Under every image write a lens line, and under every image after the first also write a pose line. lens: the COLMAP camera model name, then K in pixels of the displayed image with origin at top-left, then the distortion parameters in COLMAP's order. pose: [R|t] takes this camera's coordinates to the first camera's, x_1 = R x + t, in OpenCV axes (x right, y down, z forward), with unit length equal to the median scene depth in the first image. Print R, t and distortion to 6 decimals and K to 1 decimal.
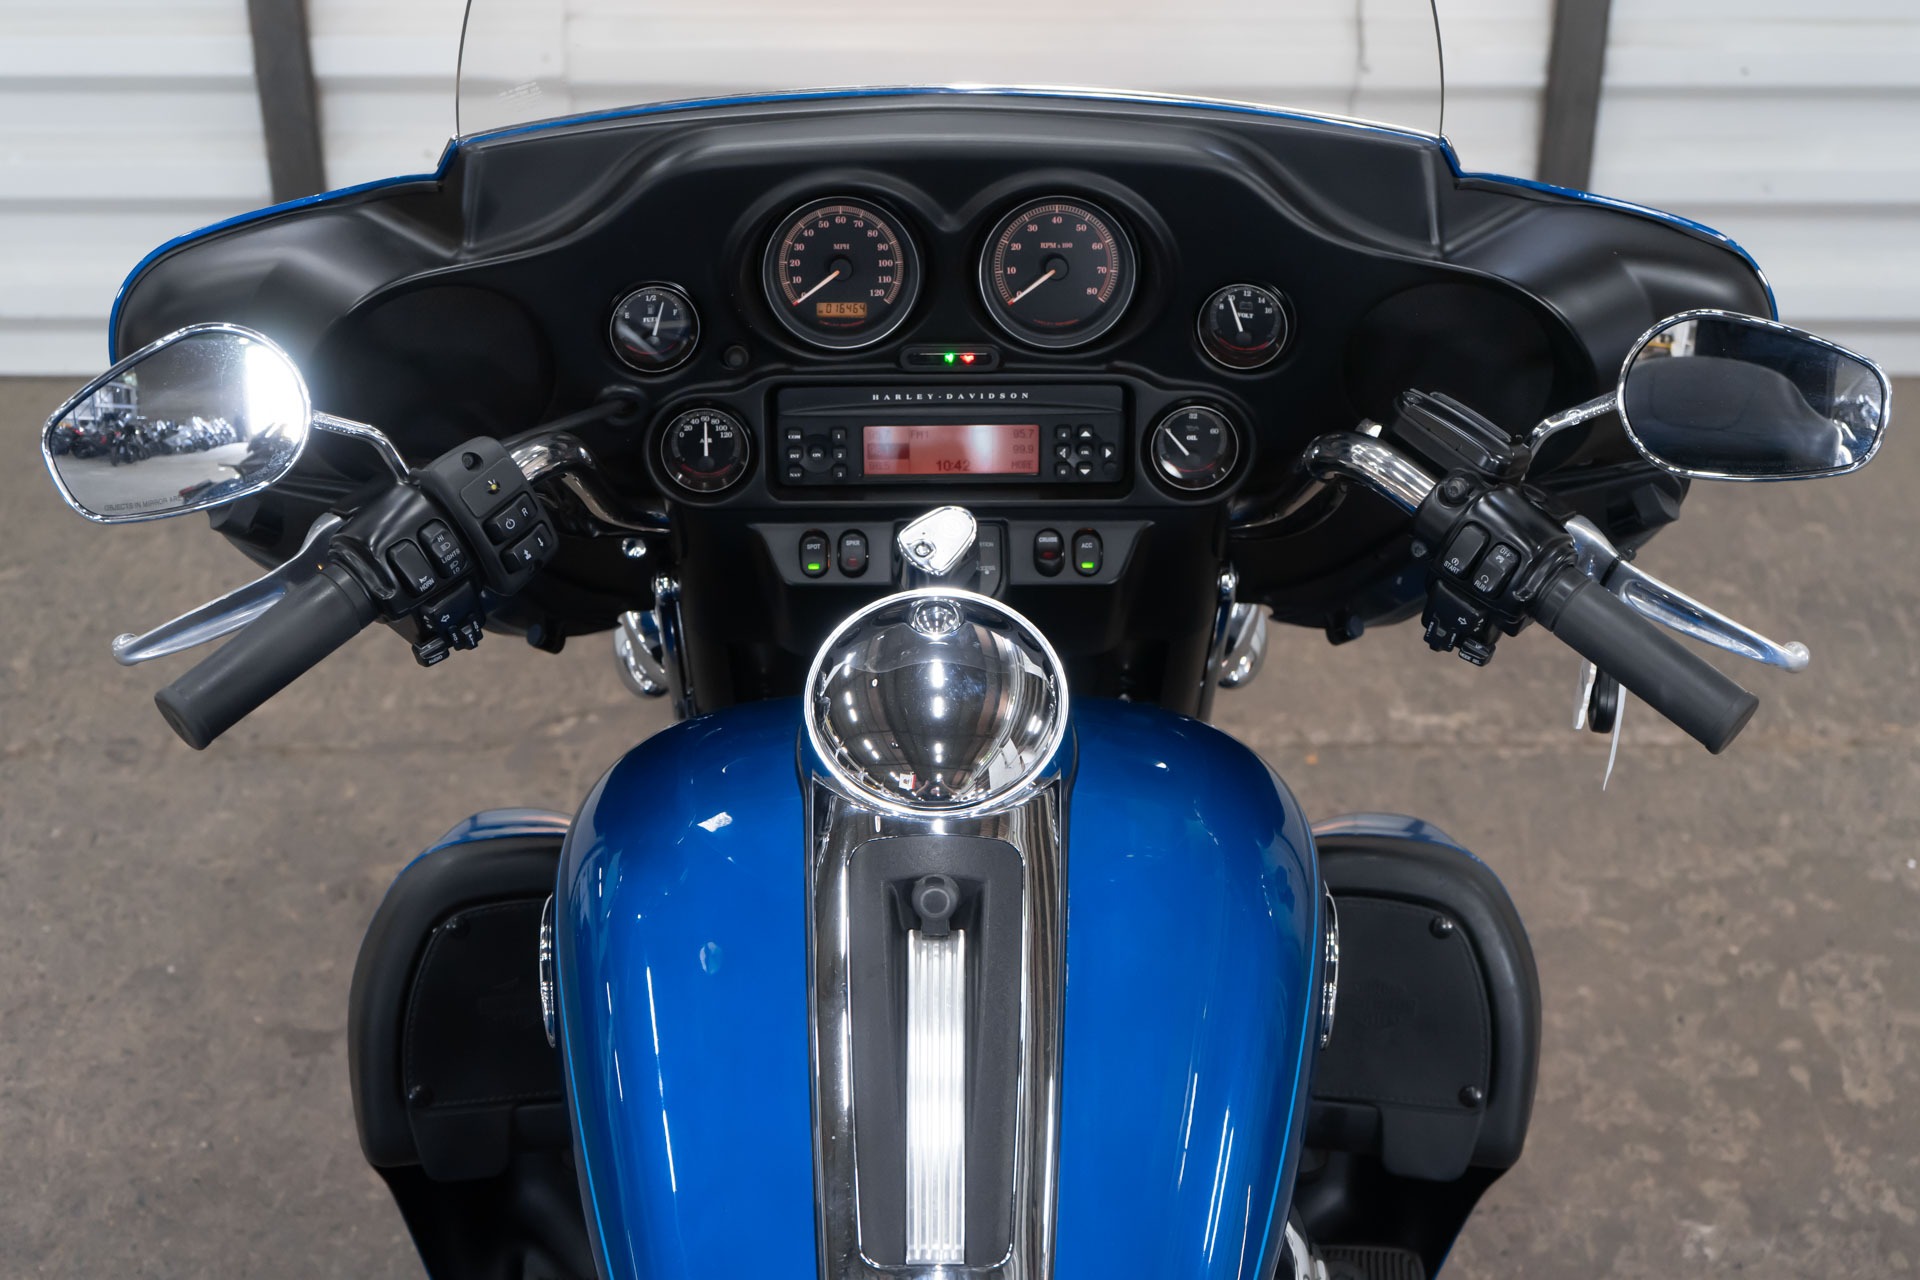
lens RADIAL K [[2711.5, 0, 960.6], [0, 2711.5, 635.8], [0, 0, 1]] dist [-0.074158, 0.000000]
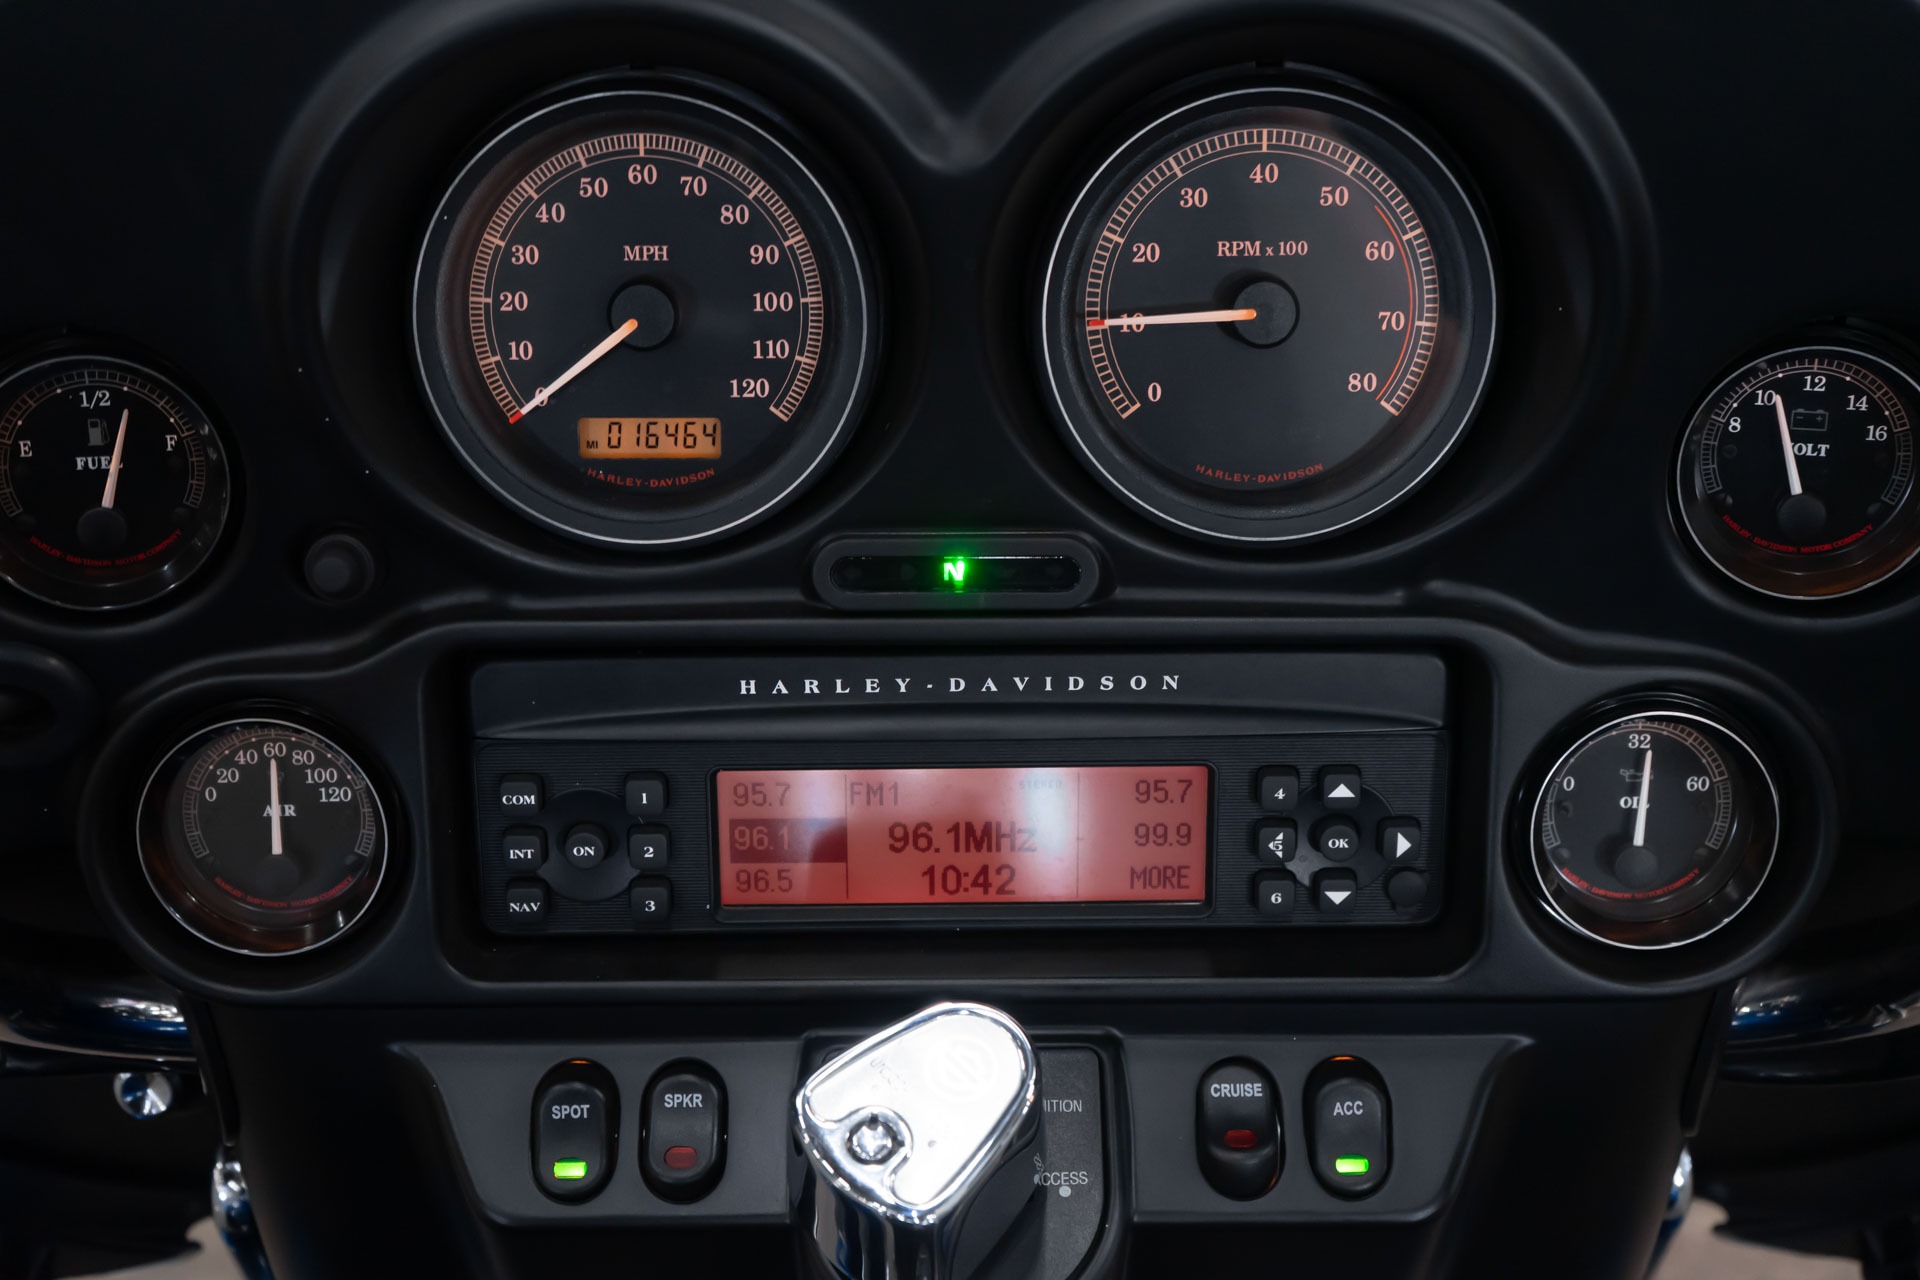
lens RADIAL K [[2510.4, 0, 963.0], [0, 2510.4, 630.6], [0, 0, 1]] dist [0.065440, 0.000000]
pose [[0.999888, -0.001525, -0.014870, 0.001599], [-0.000713, 0.988783, -0.149359, -0.046321], [0.014931, 0.149353, 0.988671, 0.674824]]
